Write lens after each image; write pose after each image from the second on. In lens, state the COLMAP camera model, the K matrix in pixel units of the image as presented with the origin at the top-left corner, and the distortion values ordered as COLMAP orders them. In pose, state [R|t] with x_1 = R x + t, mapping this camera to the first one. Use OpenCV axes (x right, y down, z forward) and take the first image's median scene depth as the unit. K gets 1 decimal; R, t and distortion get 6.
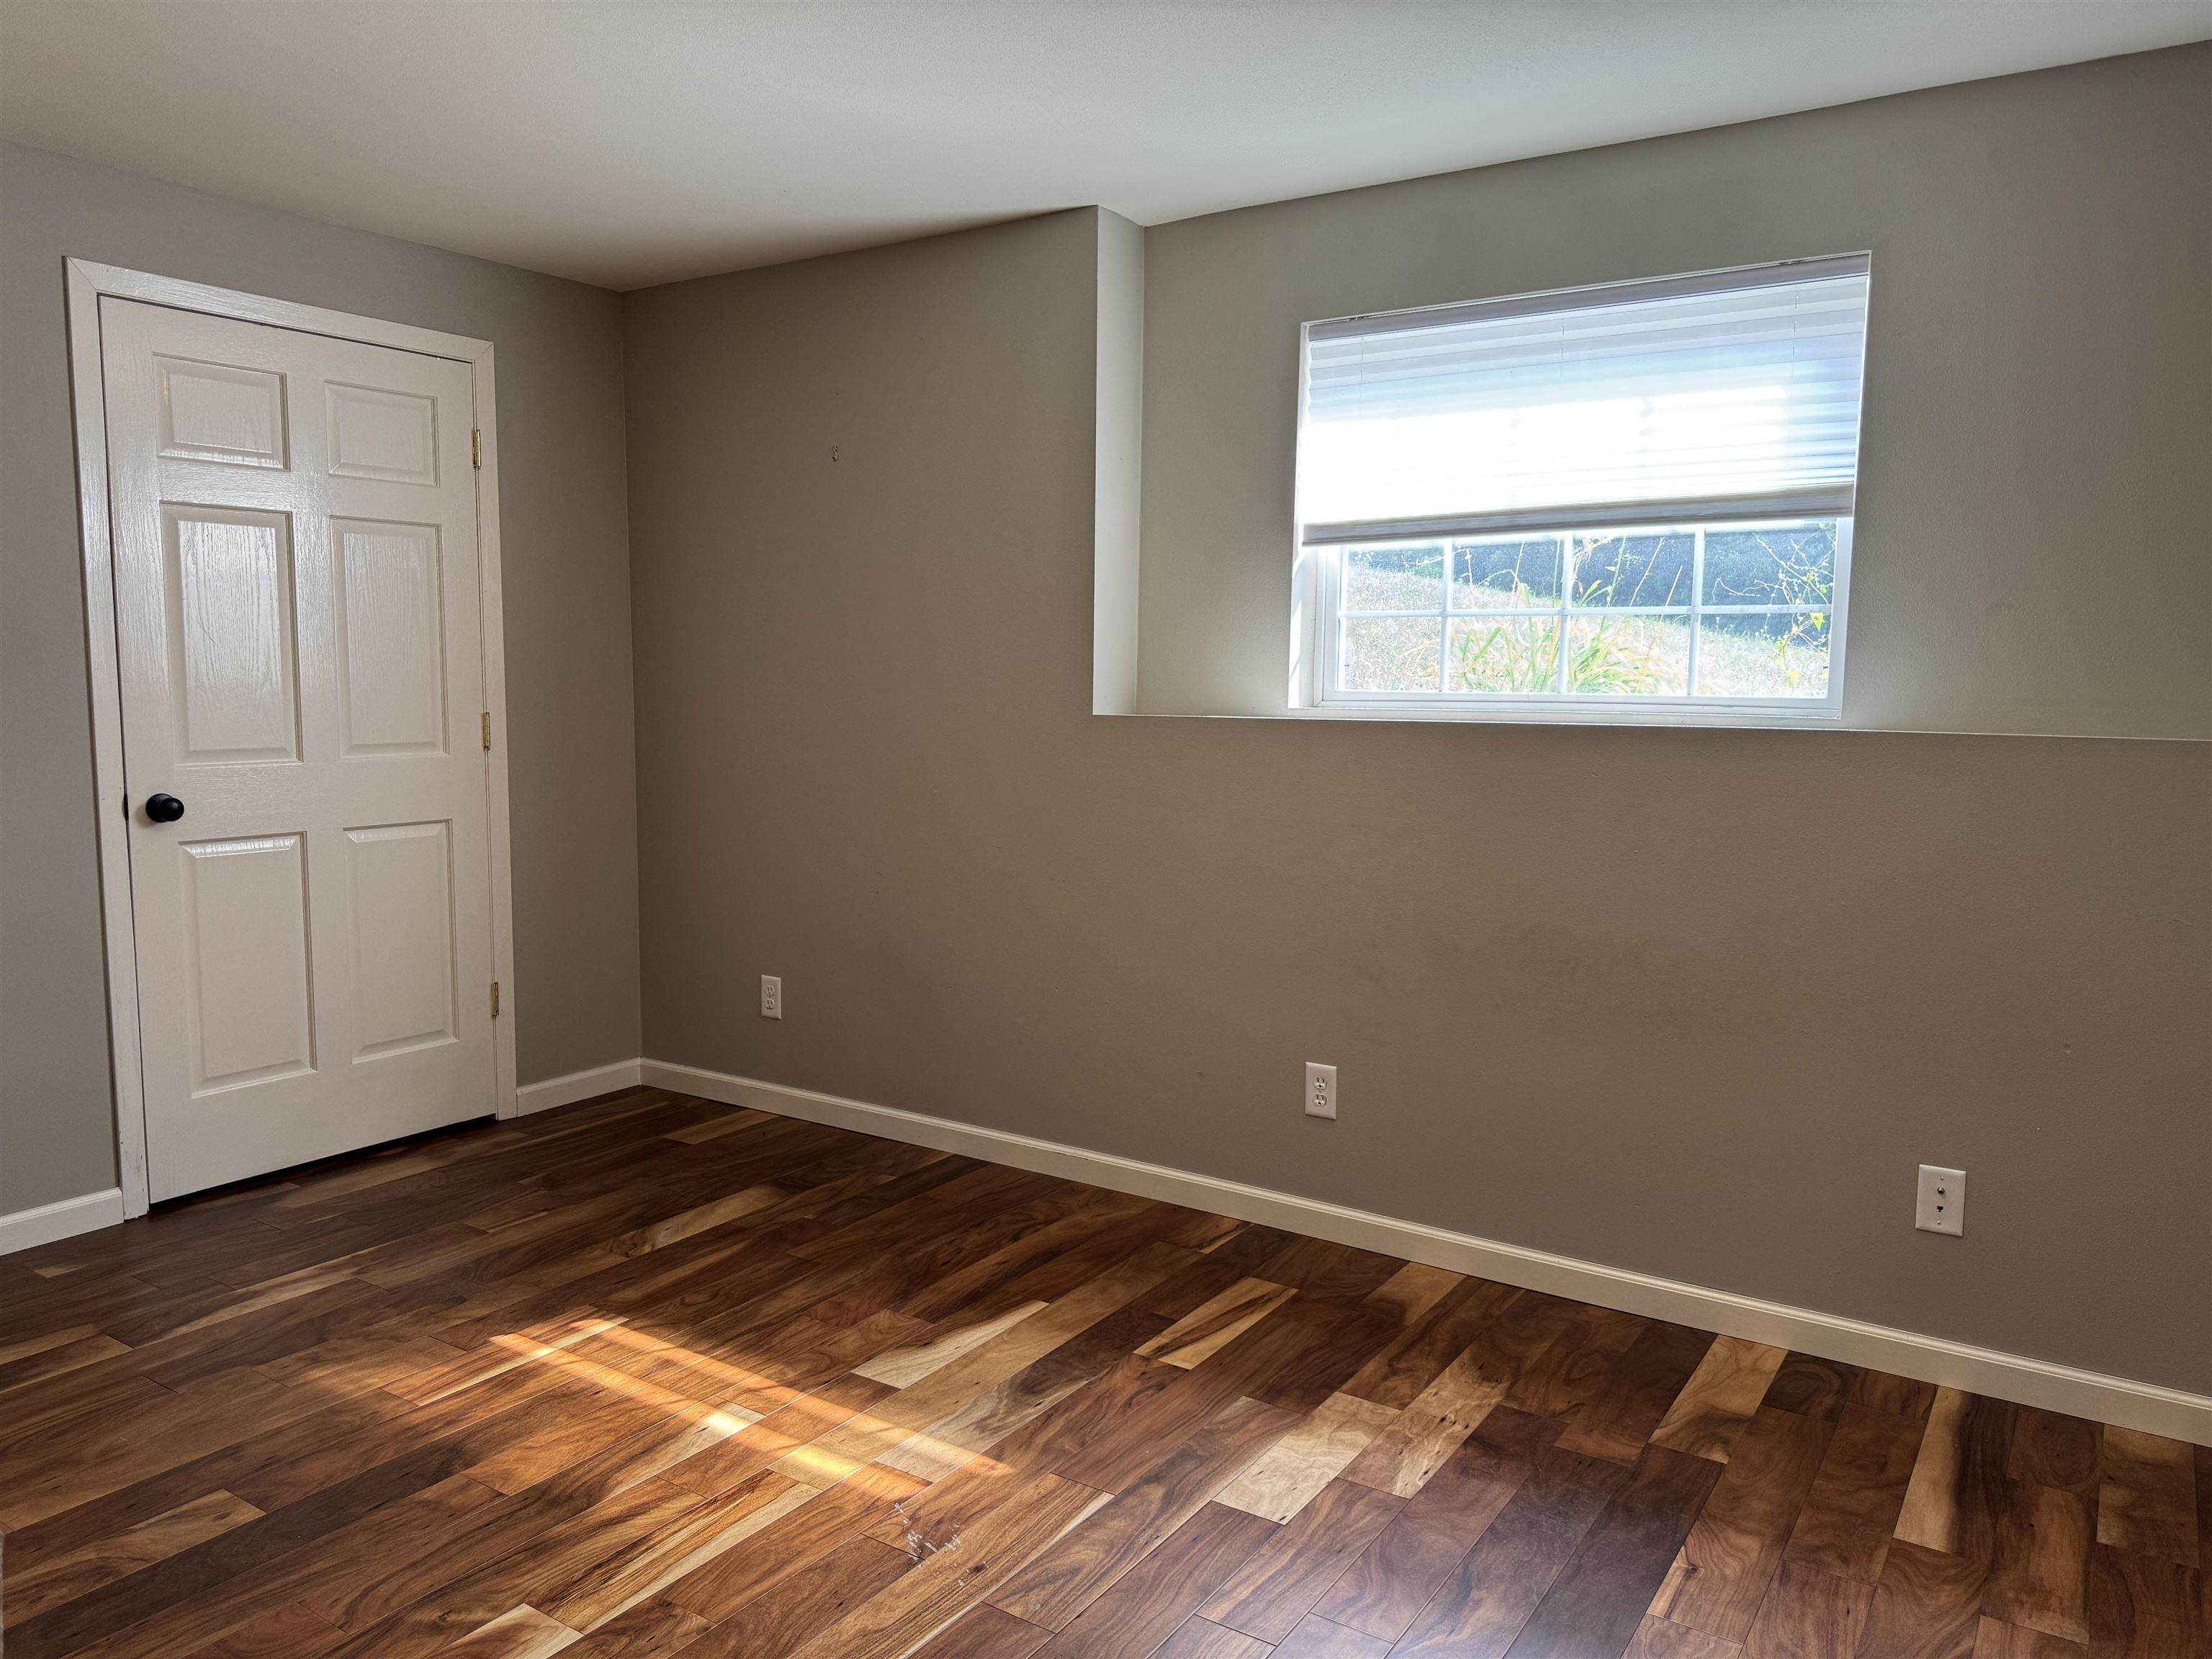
lens RADIAL K [[1552.8, 0, 1103.8], [0, 1552.8, 814.3], [0, 0, 1]] dist [0.055205, -0.072071]
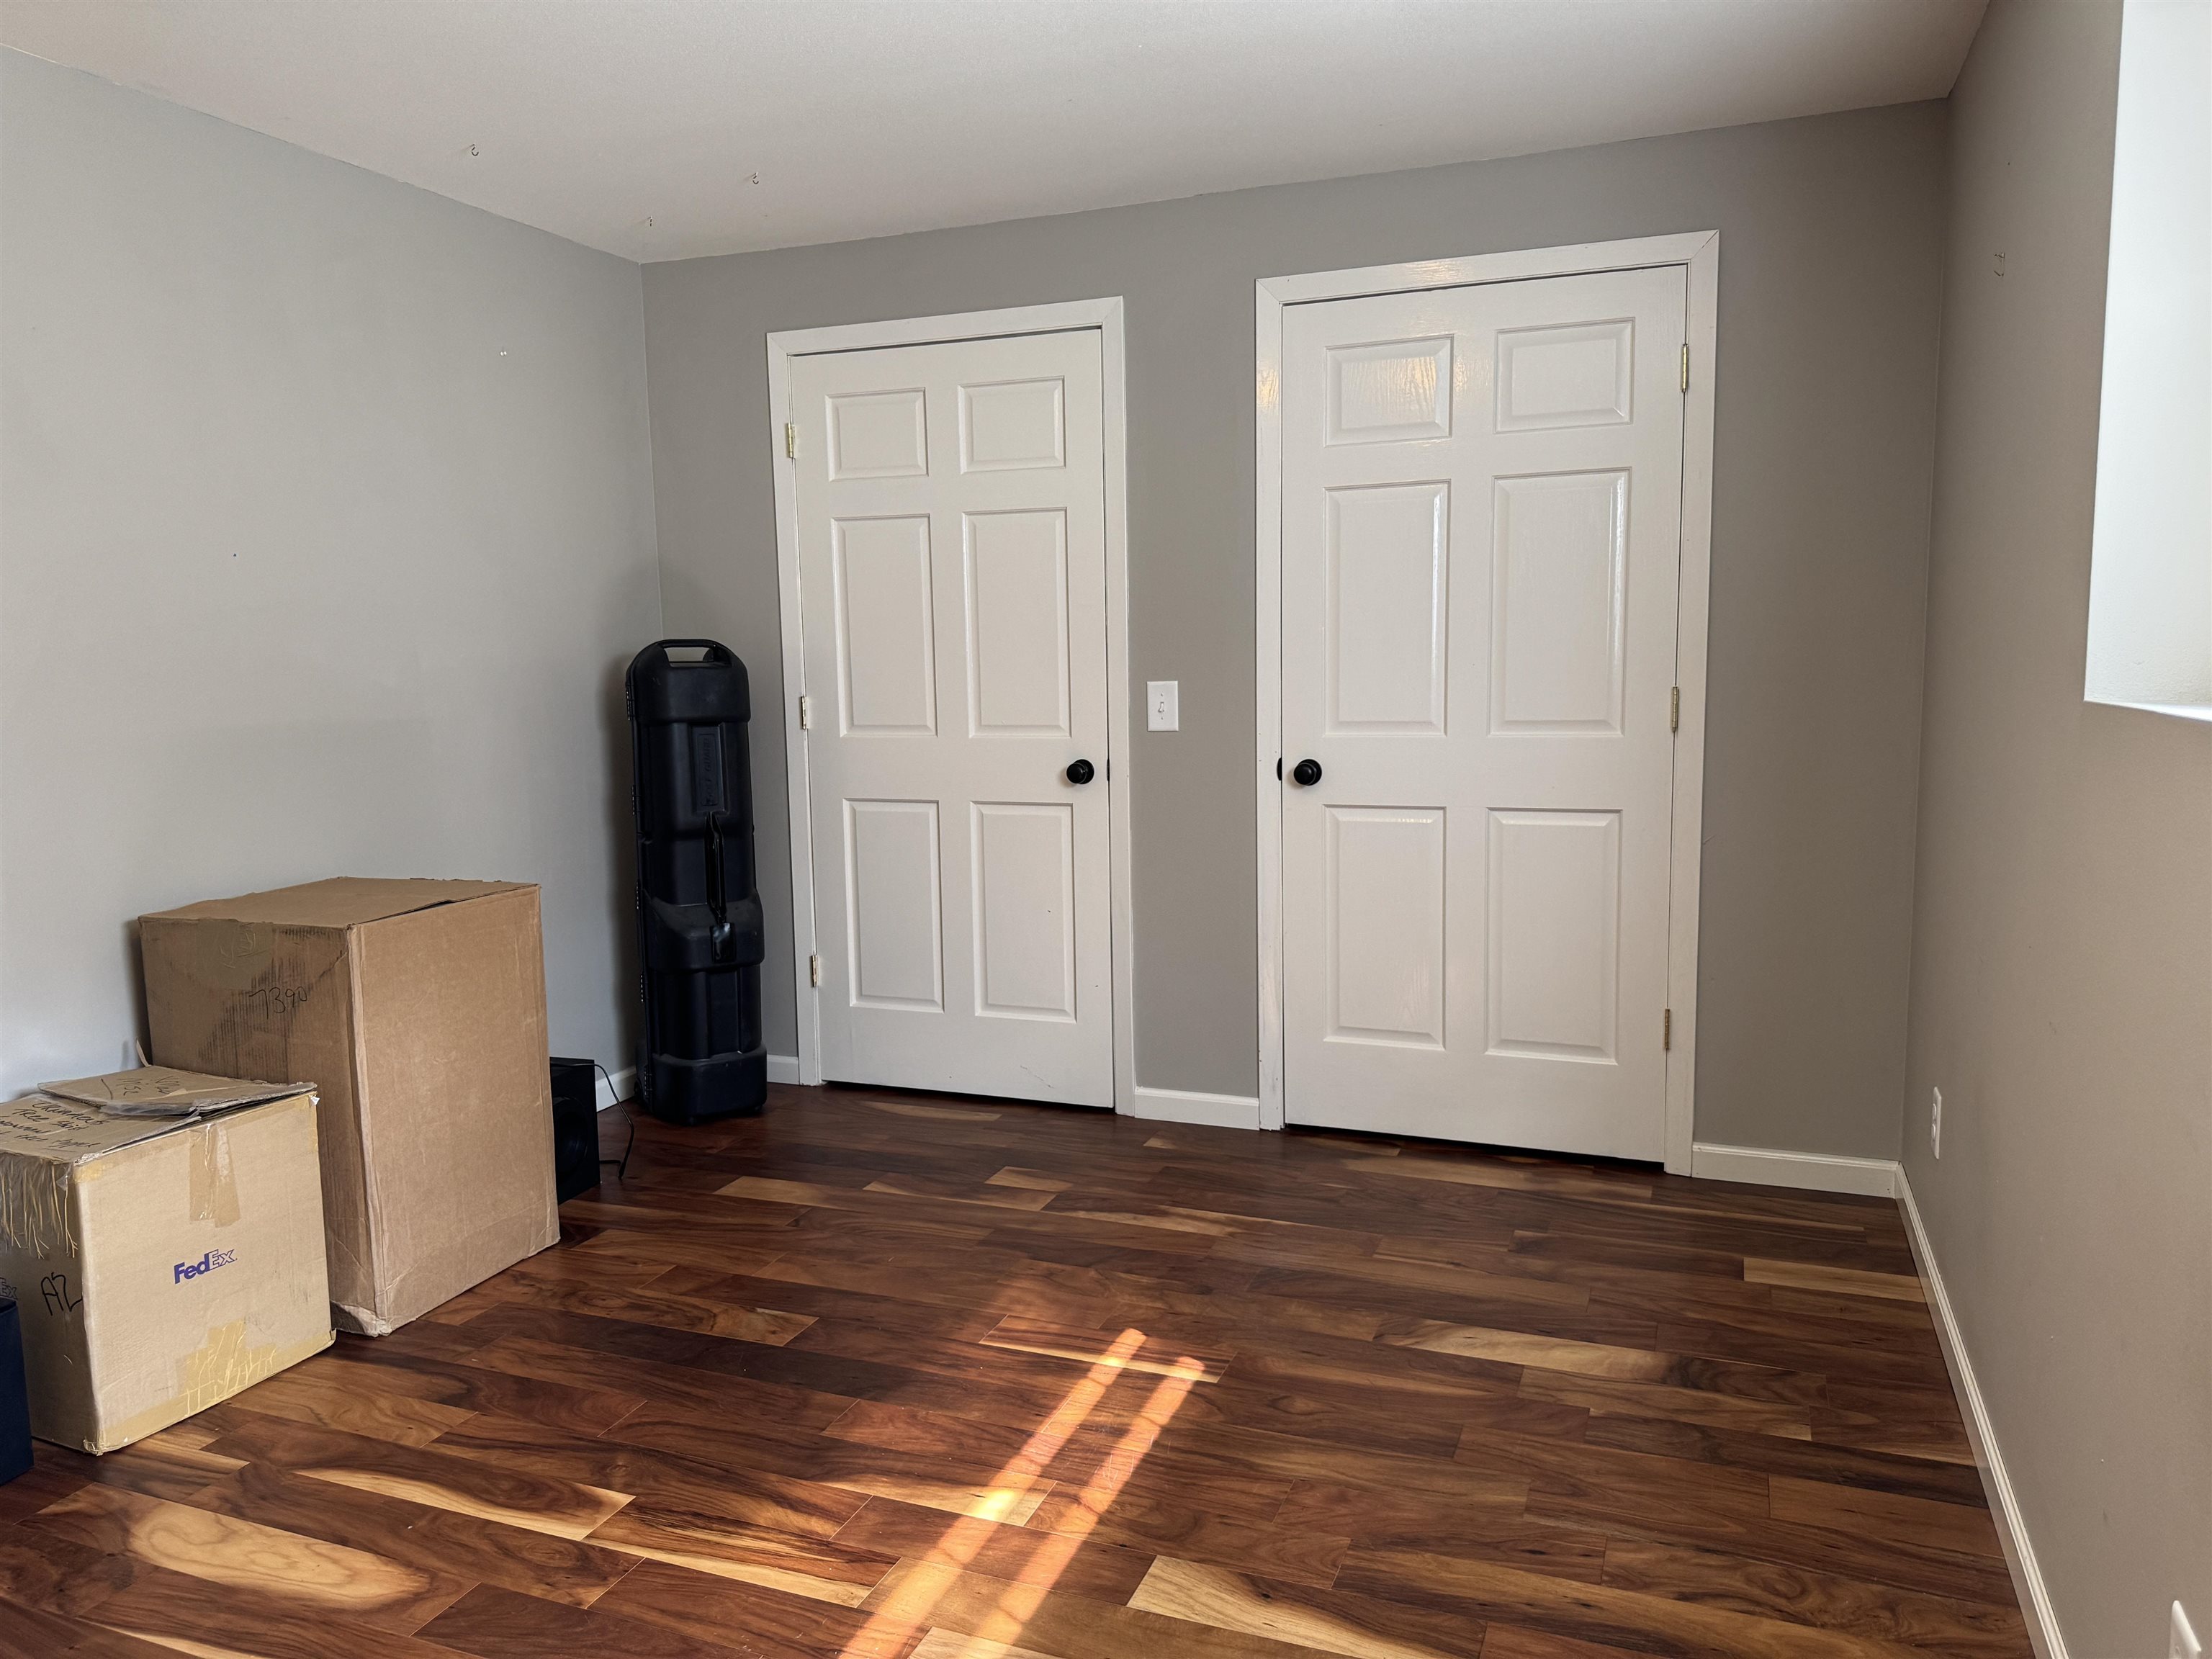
lens RADIAL K [[1552.8, 0, 1092.6], [0, 1552.8, 837.7], [0, 0, 1]] dist [0.055205, -0.072071]
pose [[0.218097, 0.111478, -0.969539, 0.445309], [-0.072985, 0.992536, 0.097704, -0.056057], [0.973194, 0.049453, 0.224605, 0.642139]]
